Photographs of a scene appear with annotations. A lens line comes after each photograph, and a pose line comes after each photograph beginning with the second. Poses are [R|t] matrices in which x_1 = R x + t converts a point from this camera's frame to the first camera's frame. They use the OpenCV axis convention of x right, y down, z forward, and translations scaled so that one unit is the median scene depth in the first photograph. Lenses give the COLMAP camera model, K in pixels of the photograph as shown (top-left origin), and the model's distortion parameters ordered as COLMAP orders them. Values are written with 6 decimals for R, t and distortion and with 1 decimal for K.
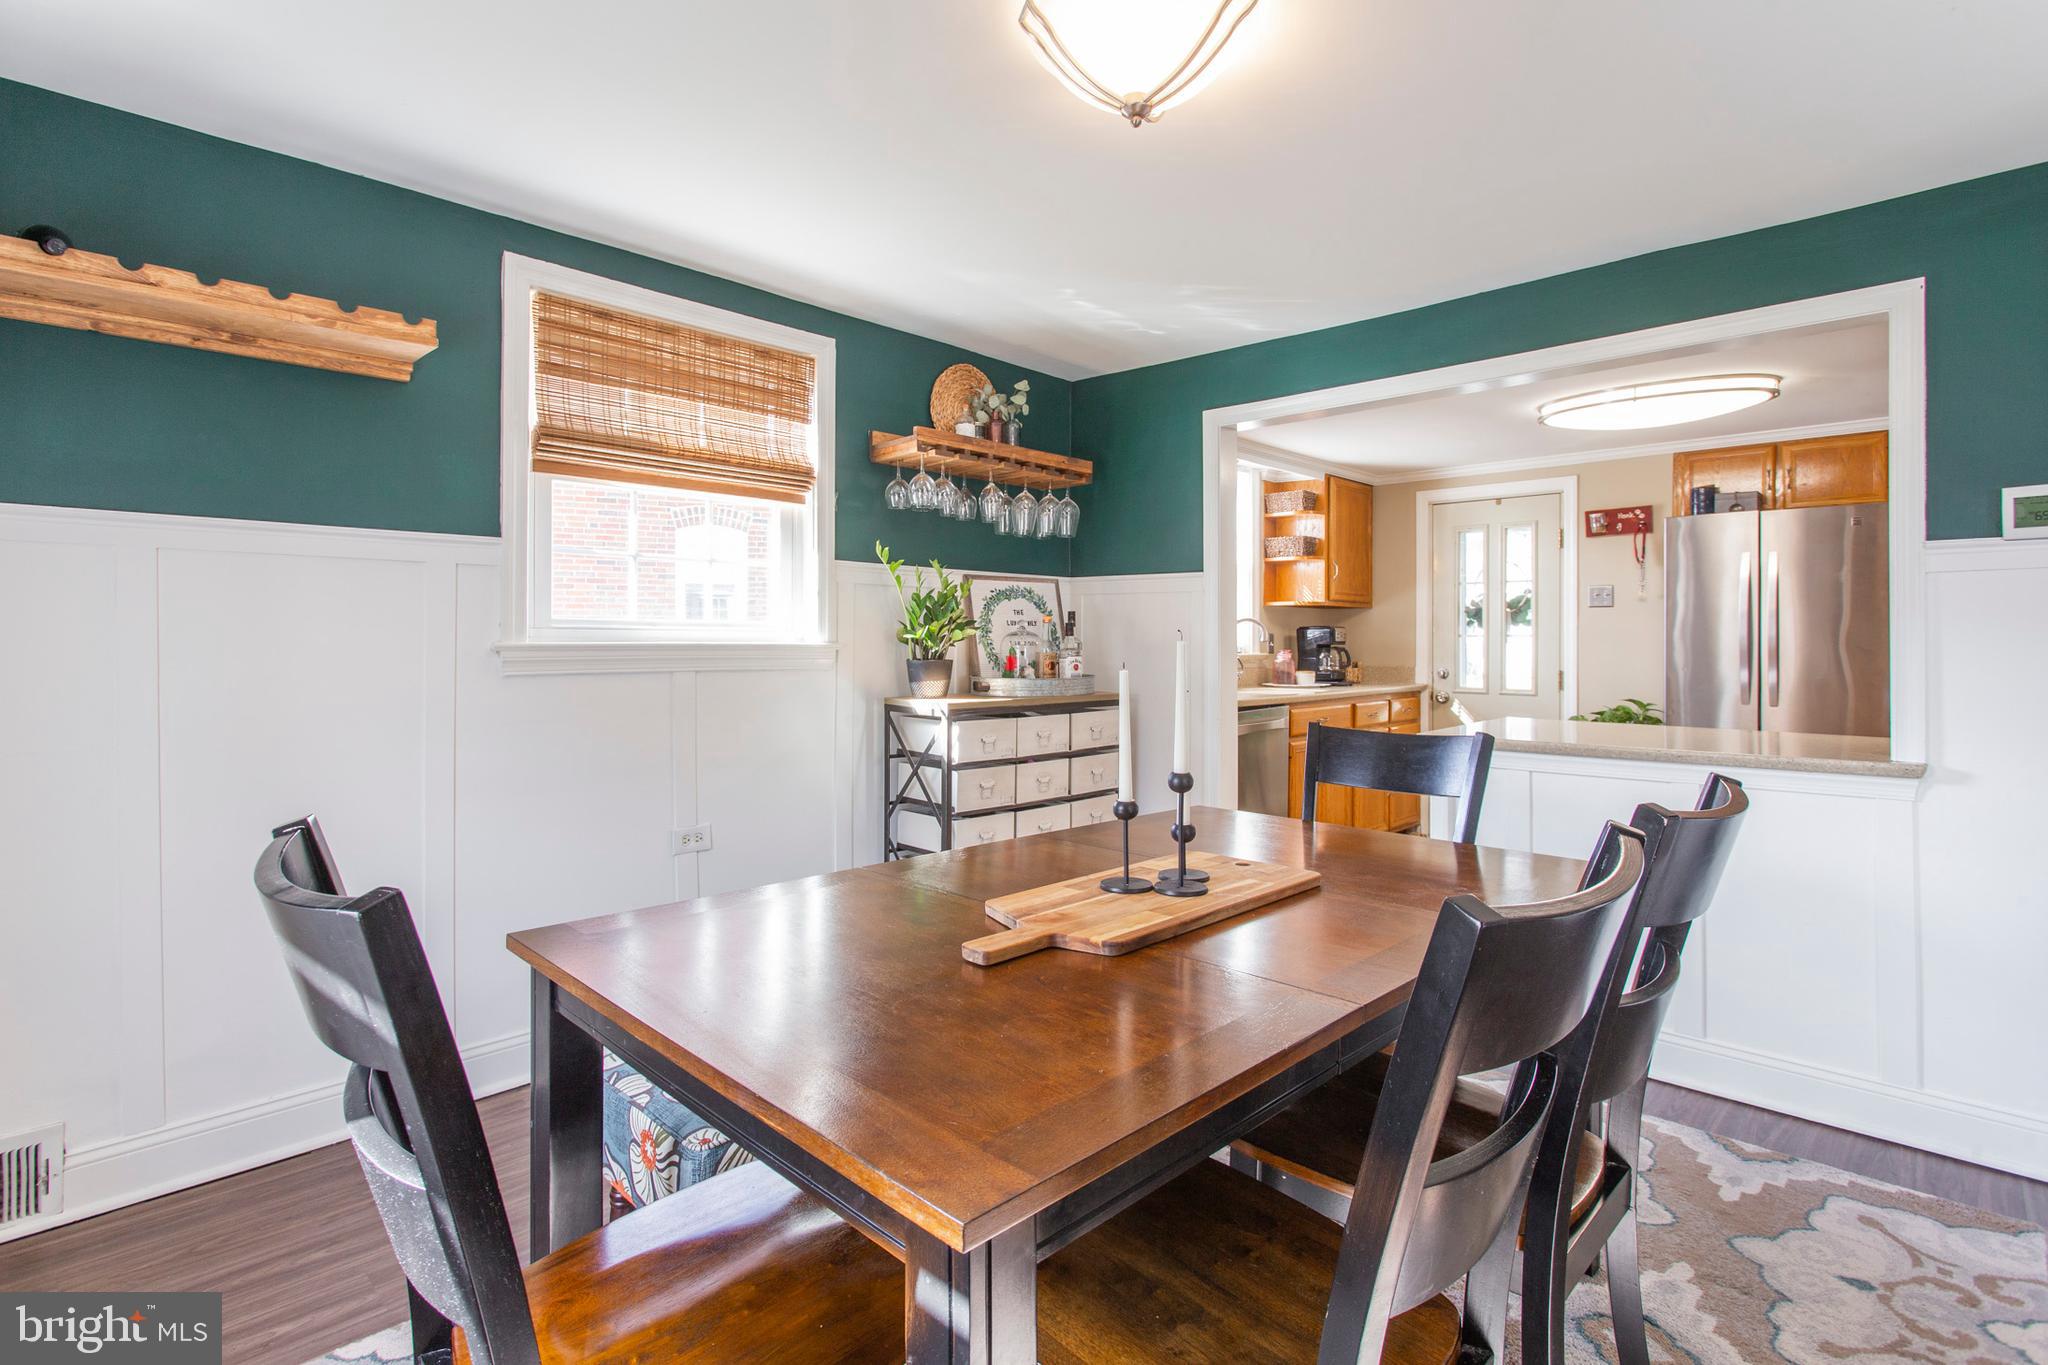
lens RADIAL K [[993.1, 0, 1027.0], [0, 993.1, 639.4], [0, 0, 1]] dist [-0.019694, 0.004901]
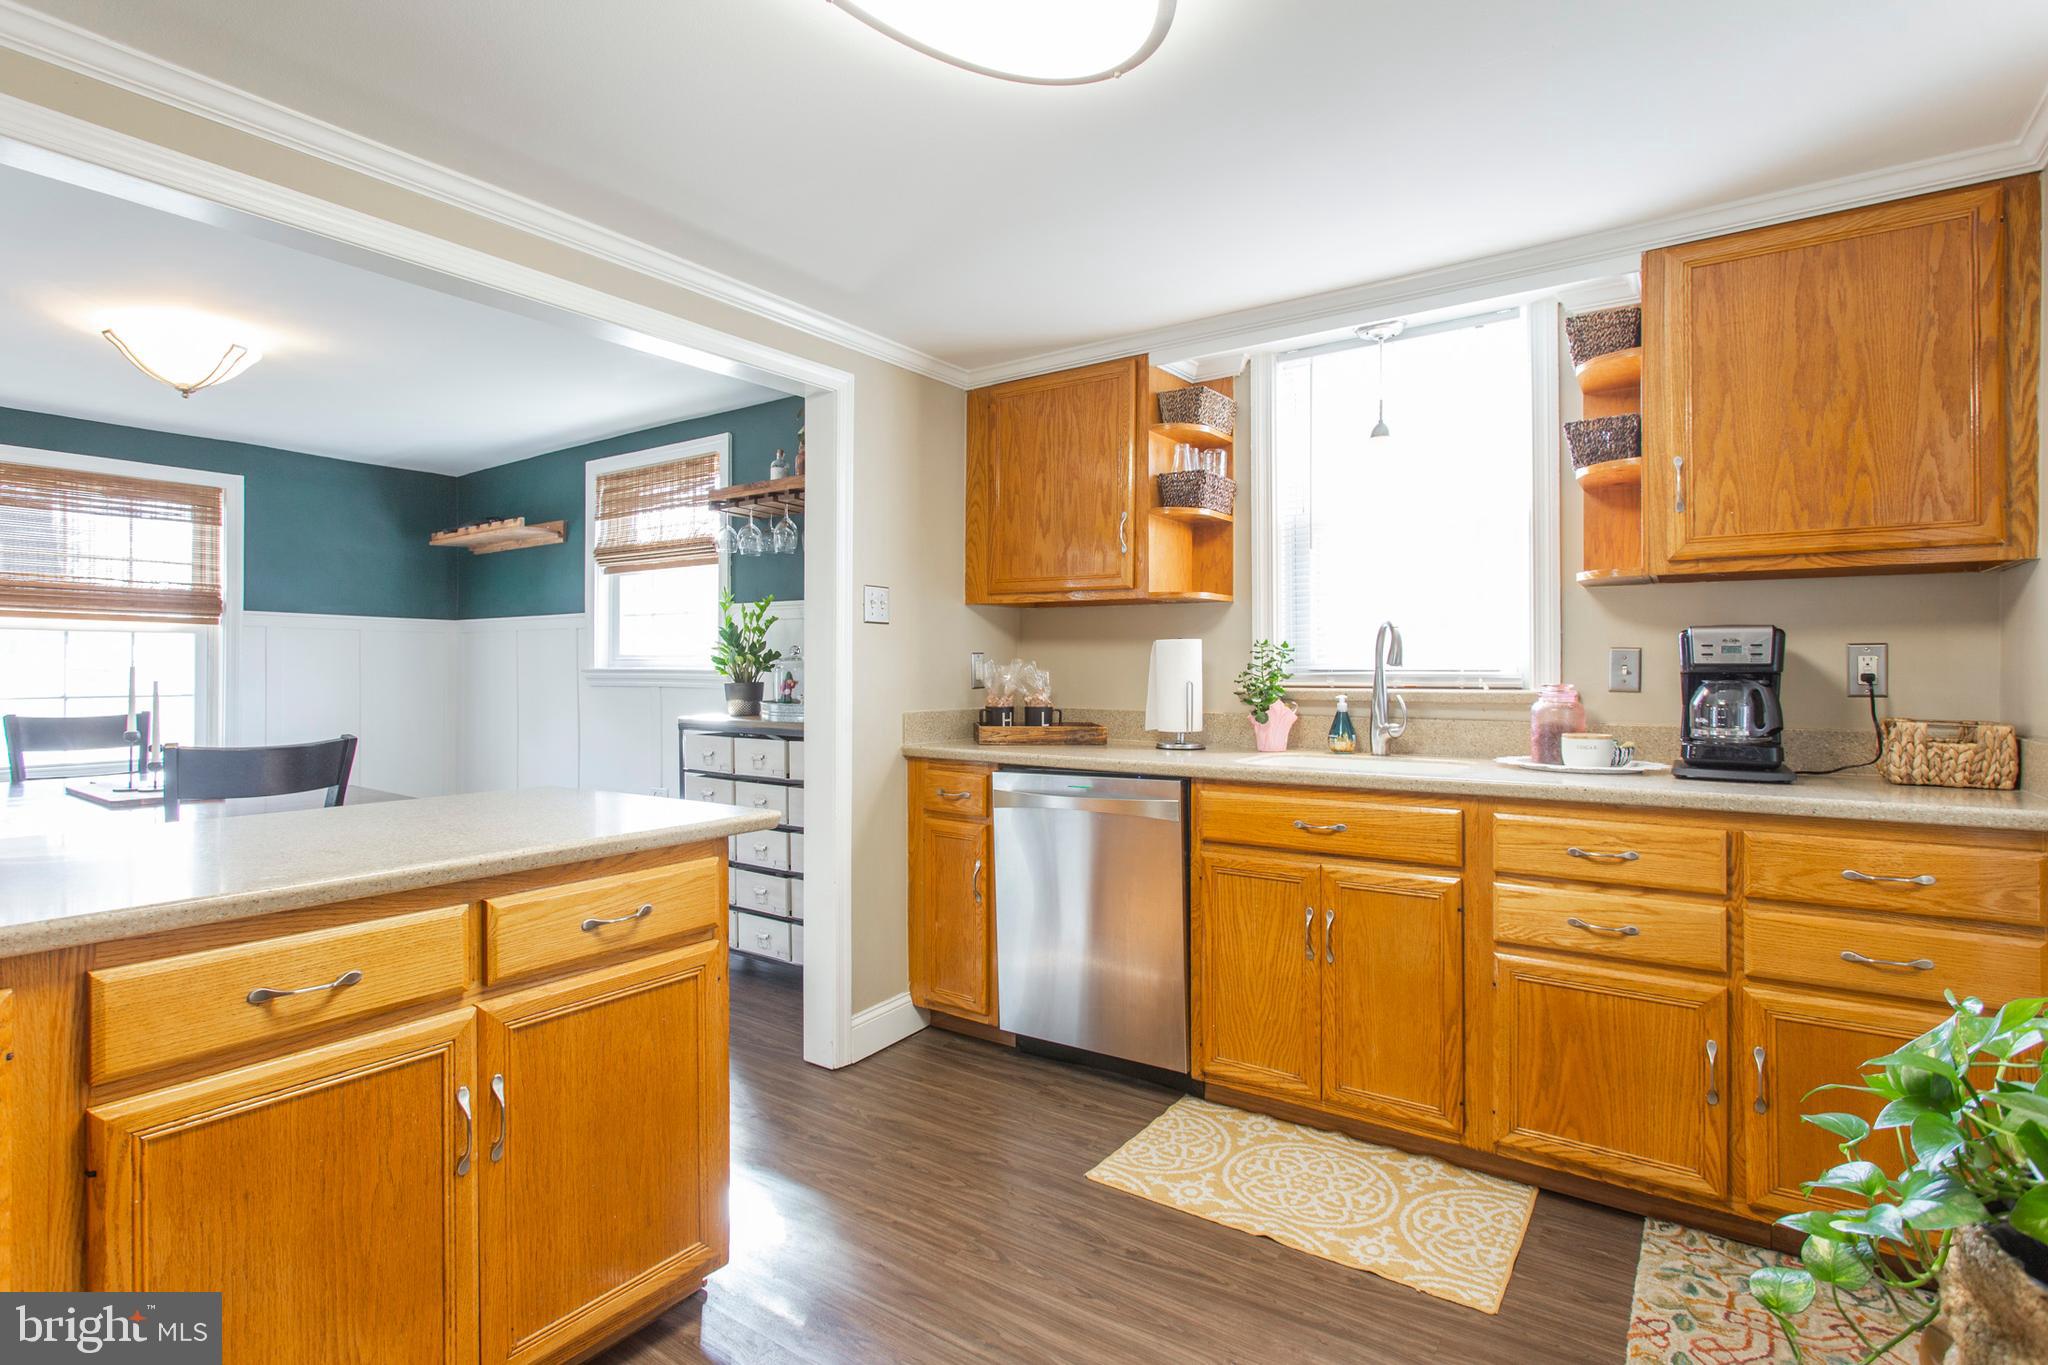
lens RADIAL K [[993.1, 0, 1013.3], [0, 993.1, 672.5], [0, 0, 1]] dist [-0.019694, 0.004901]
pose [[0.153676, -0.000684, -0.988121, 0.696162], [0.000934, 0.999999, -0.000547, 0.005355], [0.988121, -0.000838, 0.153677, 0.720509]]
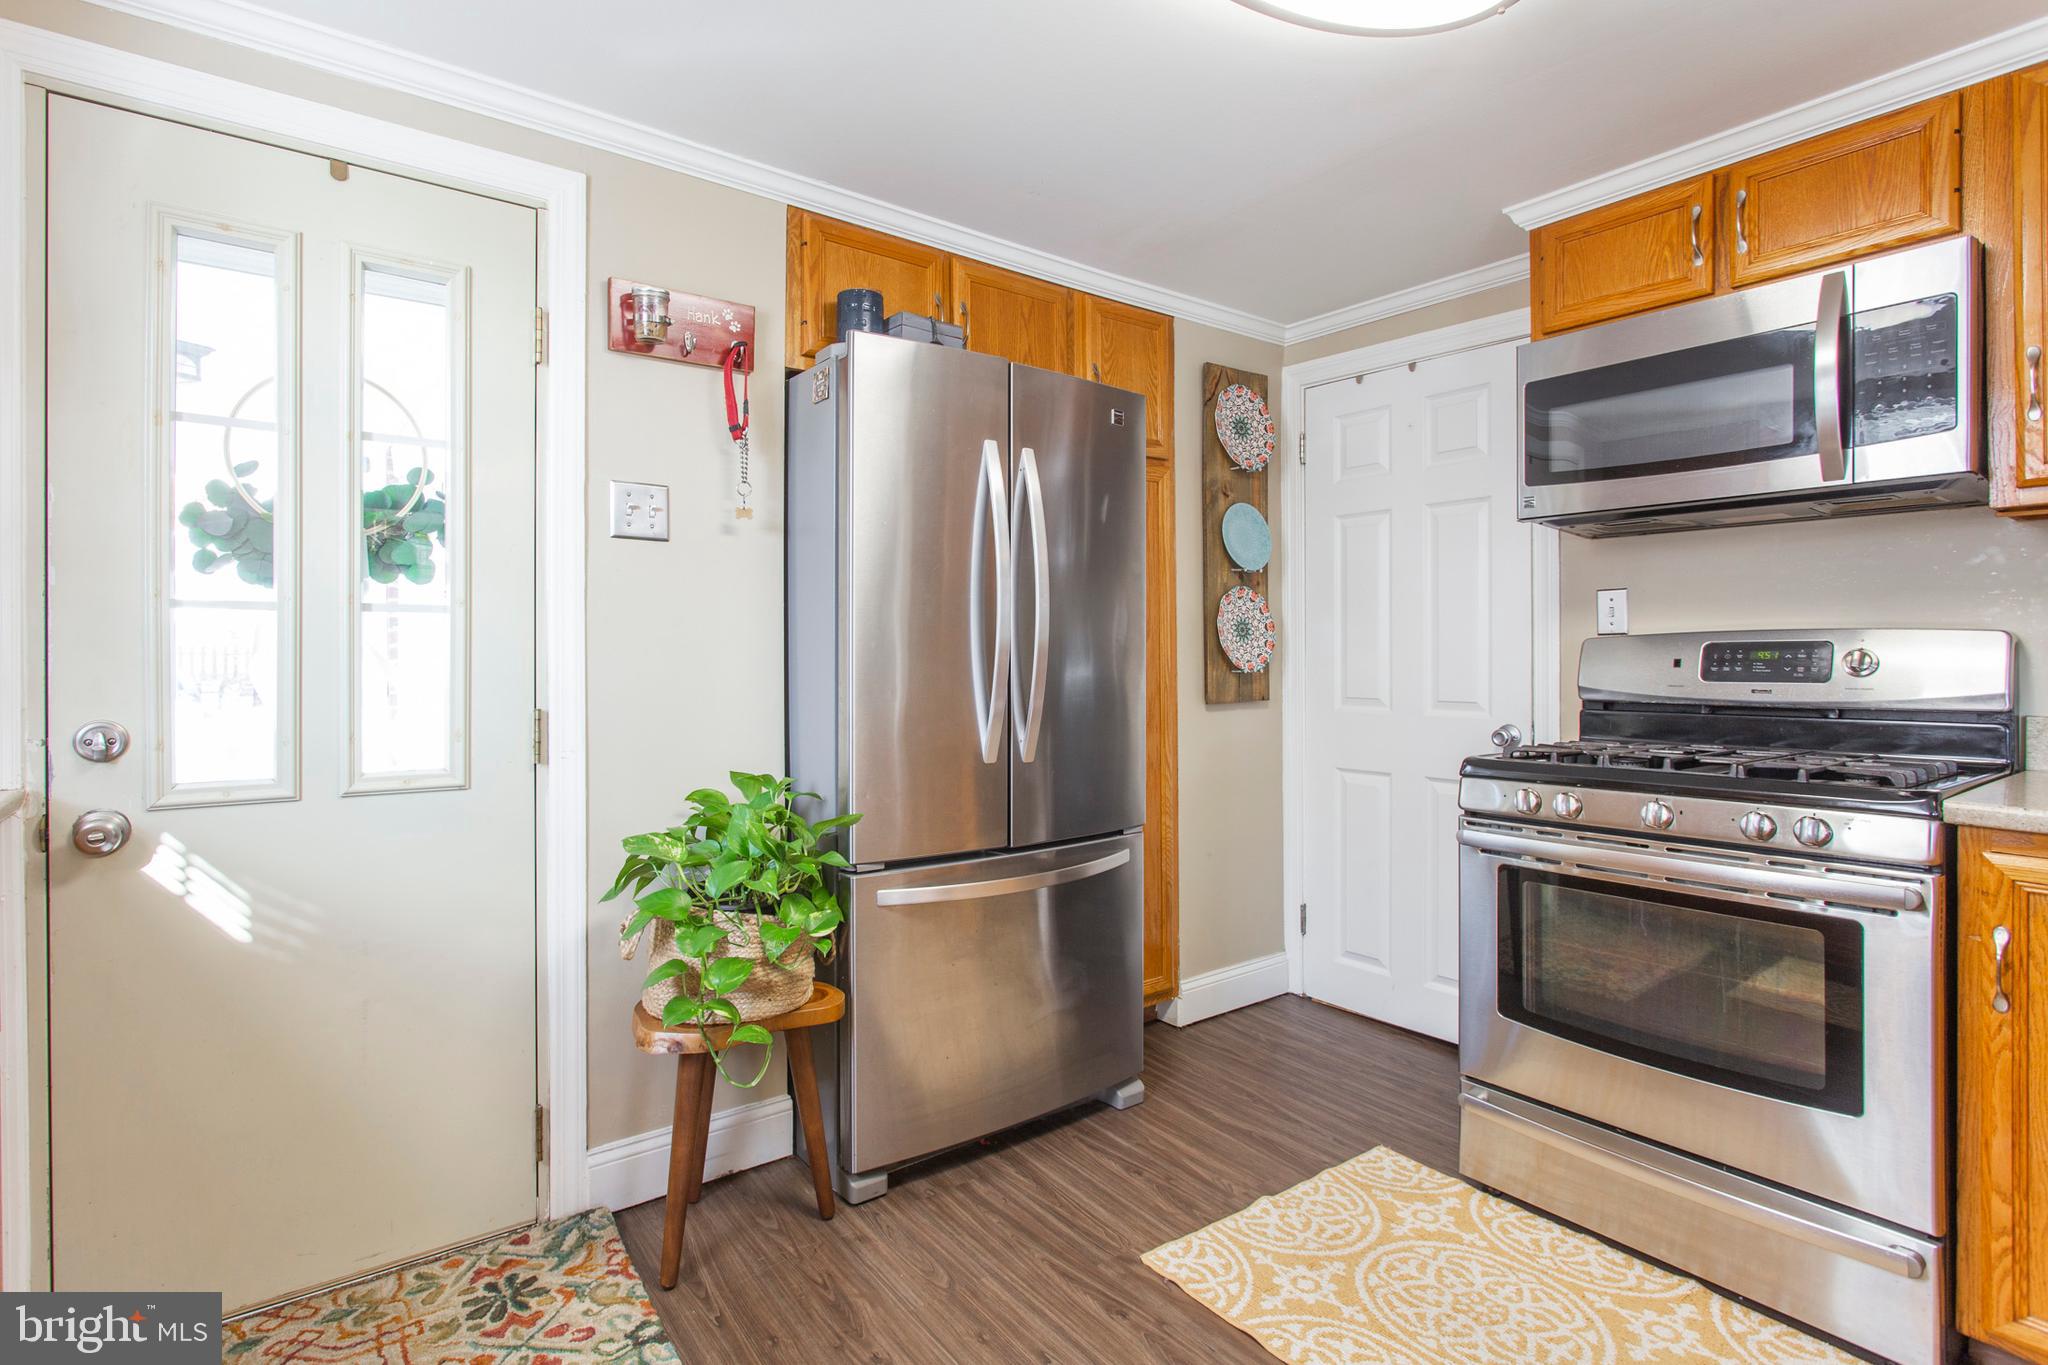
lens RADIAL K [[993.1, 0, 1008.1], [0, 993.1, 650.0], [0, 0, 1]] dist [-0.019694, 0.004901]
pose [[0.162375, -0.001192, 0.986728, 0.219020], [-0.002252, 0.999996, 0.001578, 0.009429], [-0.986727, -0.002479, 0.162371, 0.782419]]
